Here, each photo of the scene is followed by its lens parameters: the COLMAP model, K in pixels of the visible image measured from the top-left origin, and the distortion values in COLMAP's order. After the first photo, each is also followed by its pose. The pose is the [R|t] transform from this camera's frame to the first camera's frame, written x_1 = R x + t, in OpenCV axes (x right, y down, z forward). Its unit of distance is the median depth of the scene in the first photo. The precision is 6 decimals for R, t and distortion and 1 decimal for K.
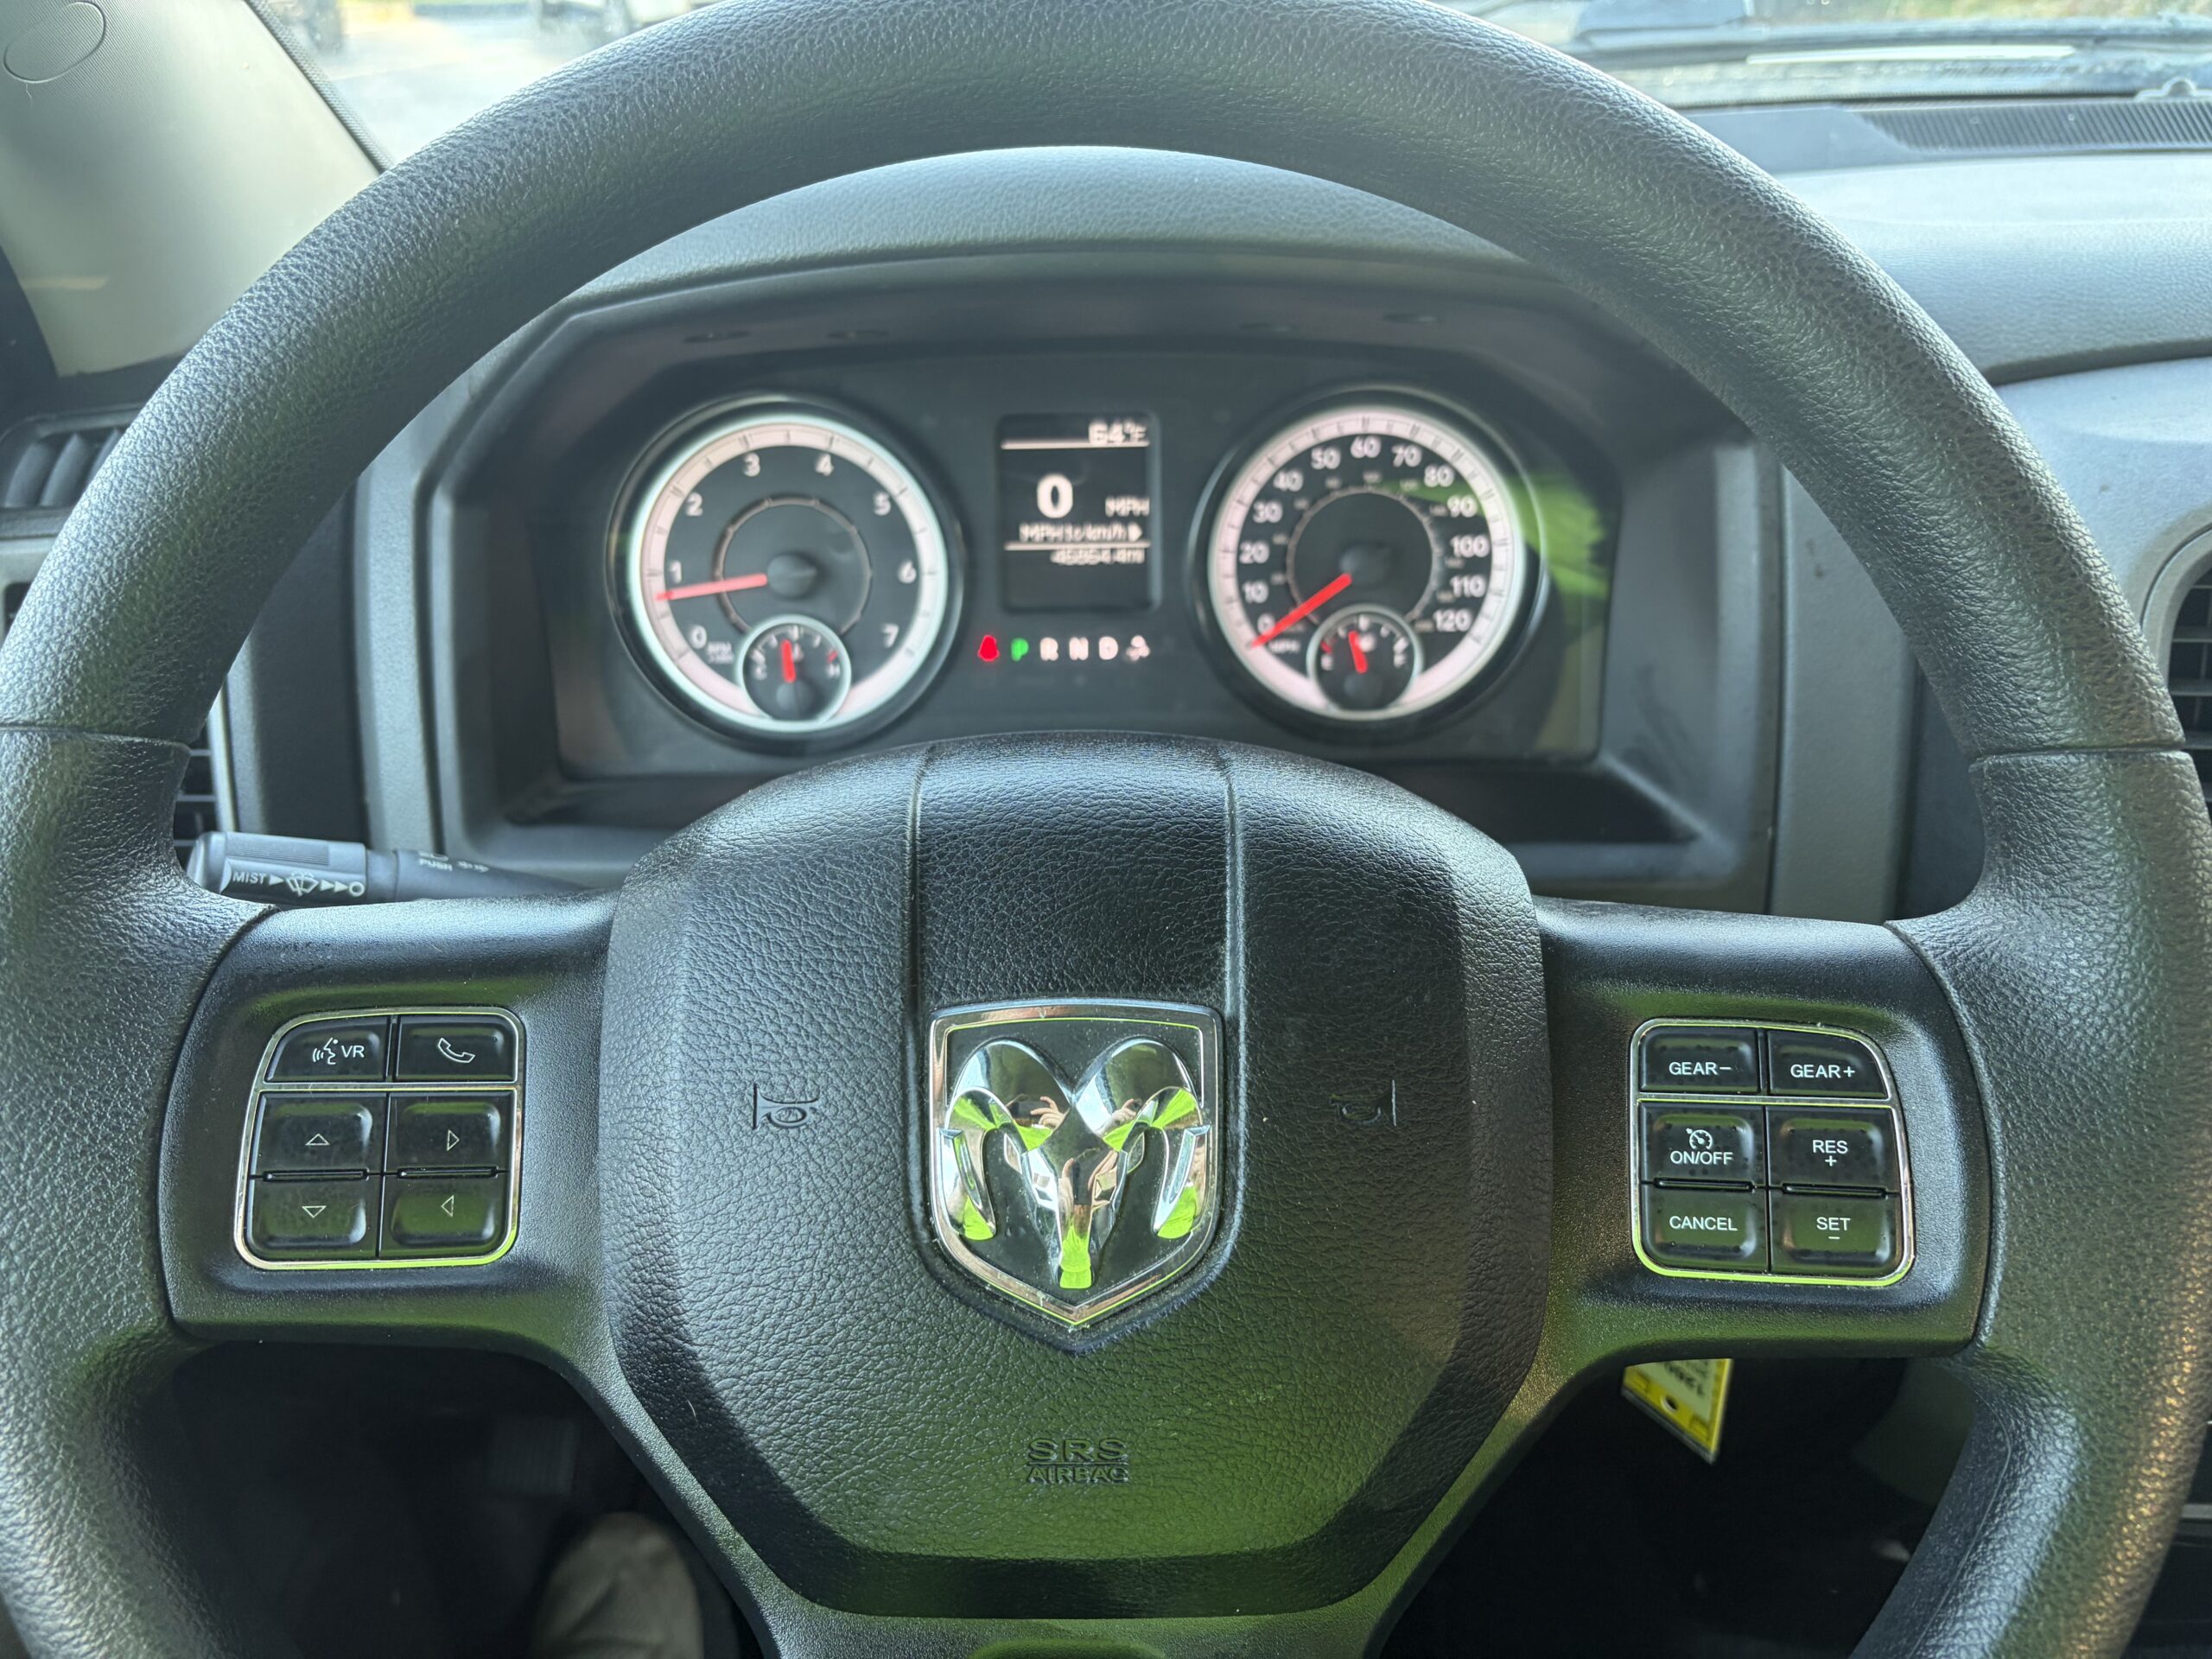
lens RADIAL K [[1778.8, 0, 1084.3], [0, 1778.8, 825.6], [0, 0, 1]] dist [0.111302, -0.000584]
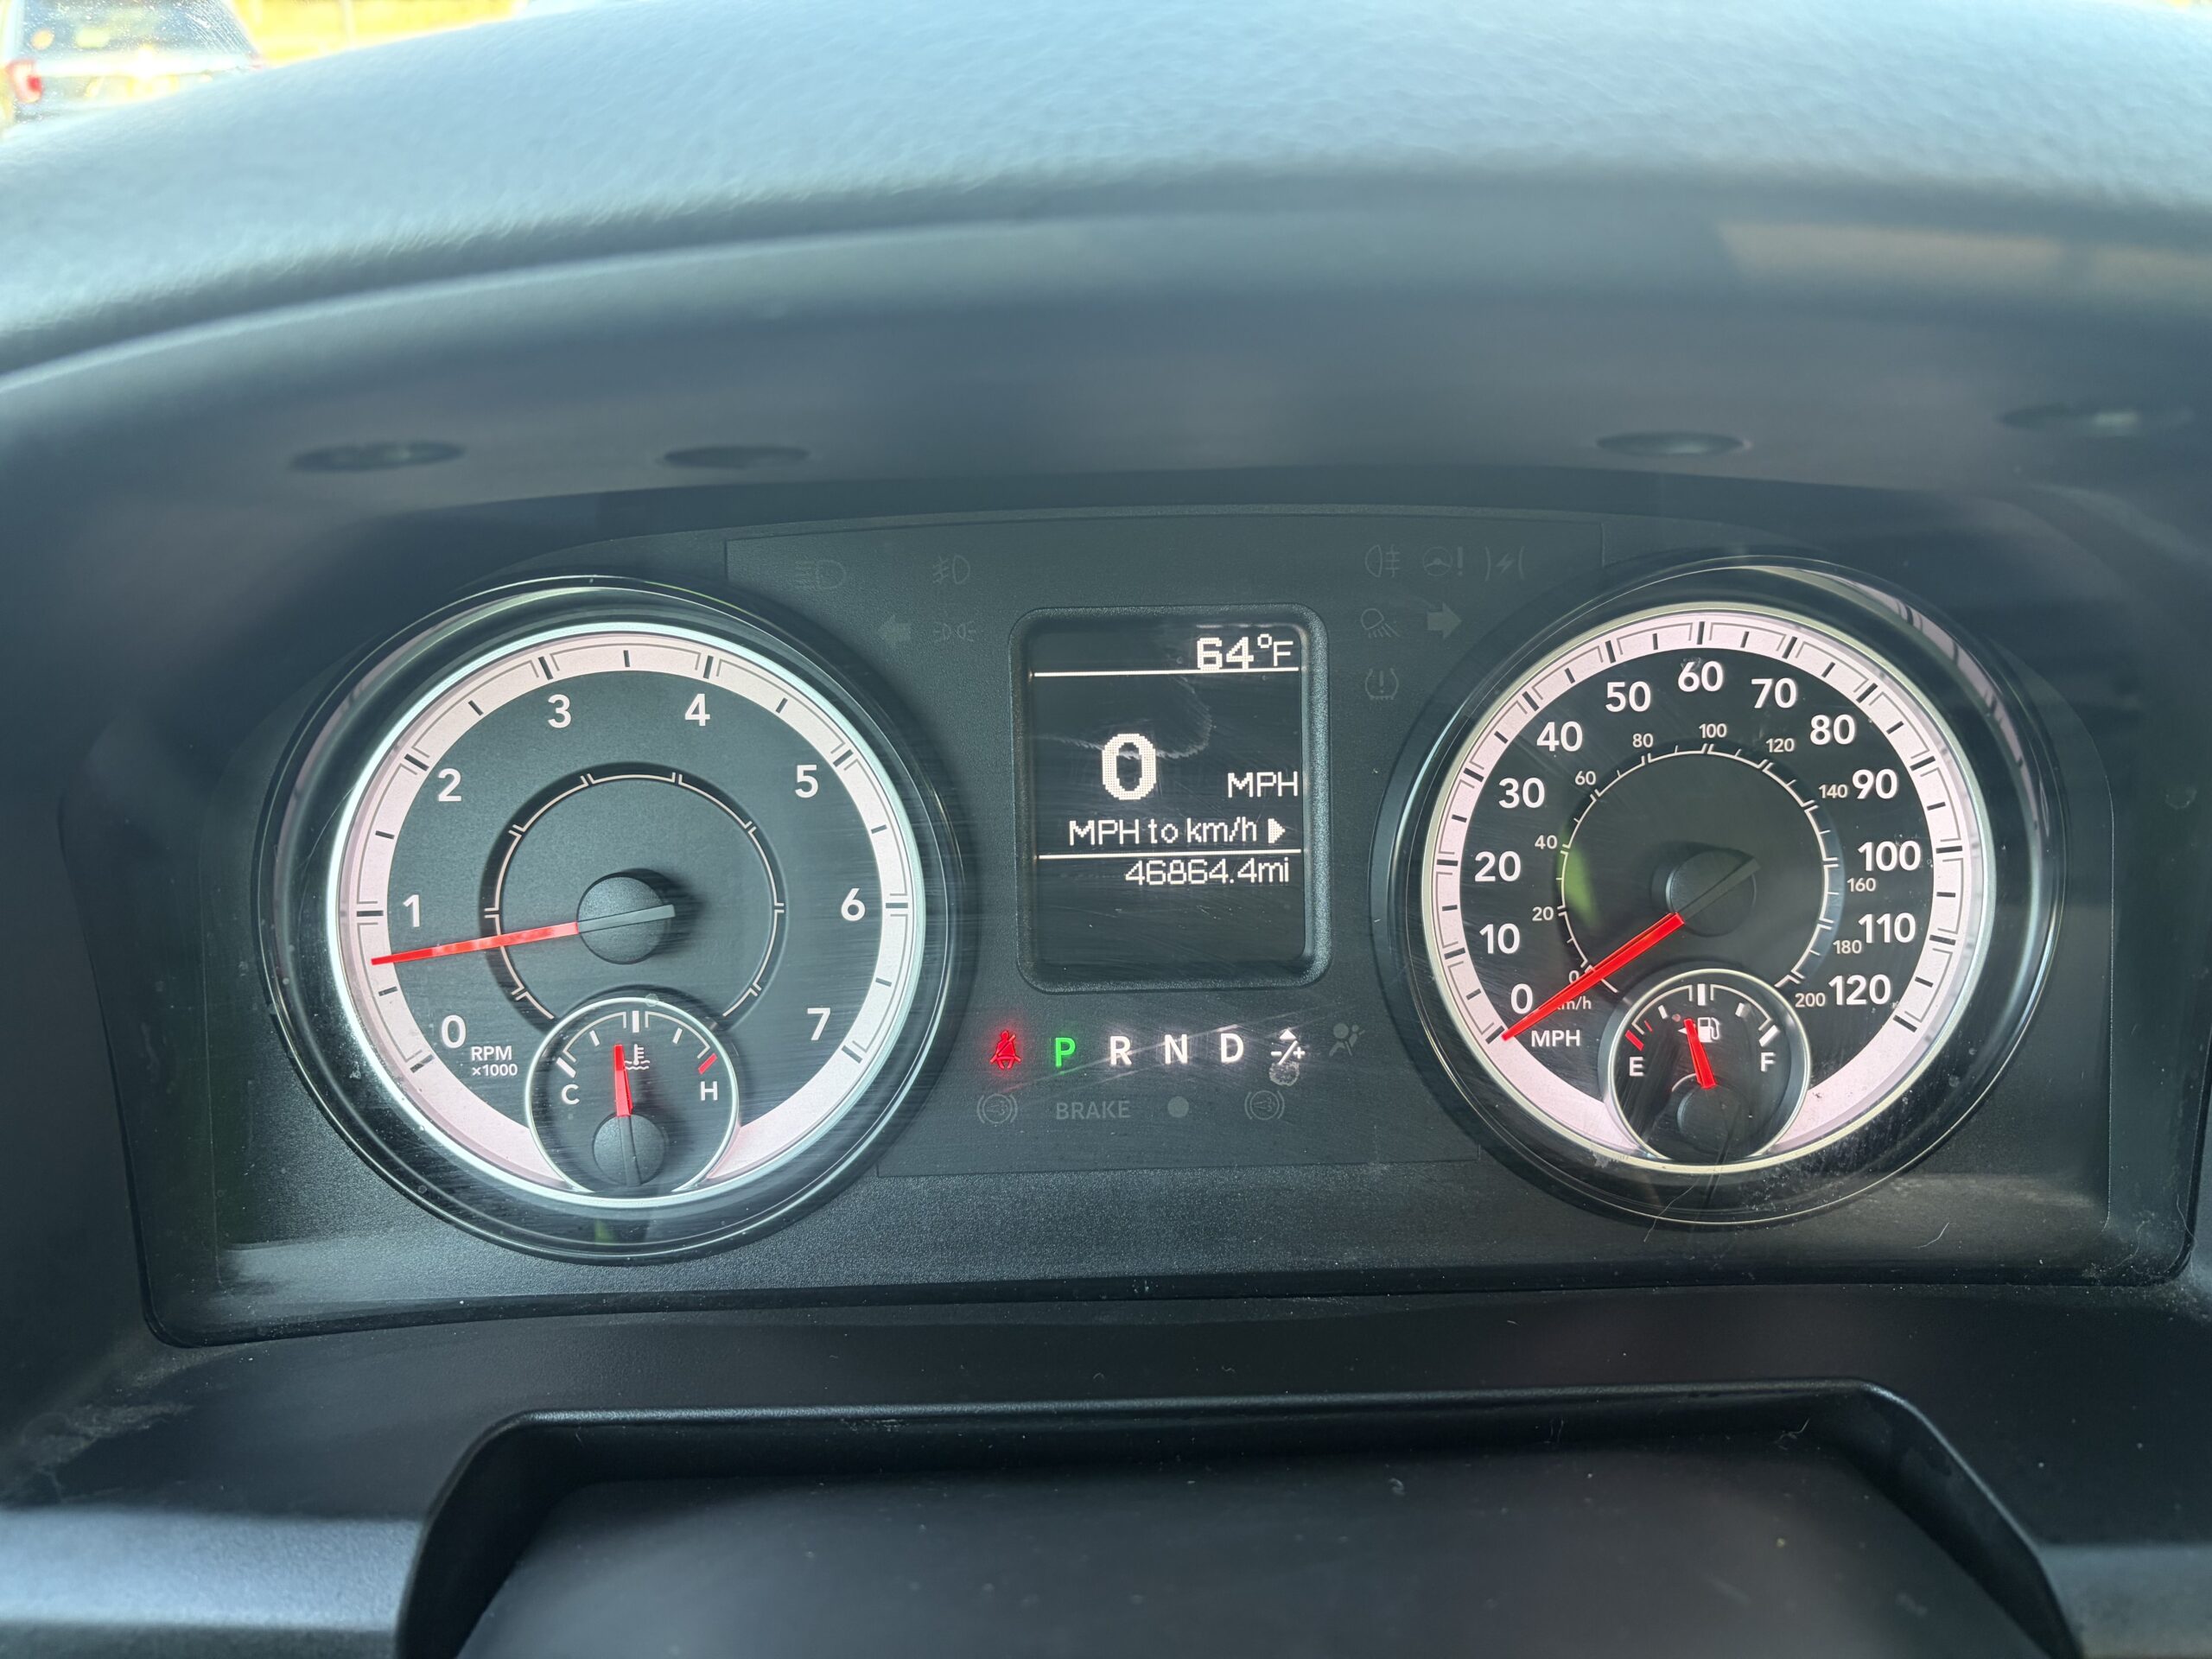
lens RADIAL K [[1692.9, 0, 1100.9], [0, 1692.9, 830.9], [0, 0, 1]] dist [0.043519, -0.040110]
pose [[0.999186, -0.005517, 0.039969, -0.045109], [0.008605, 0.996954, -0.077515, -0.124982], [-0.039419, 0.077796, 0.996190, 0.493442]]
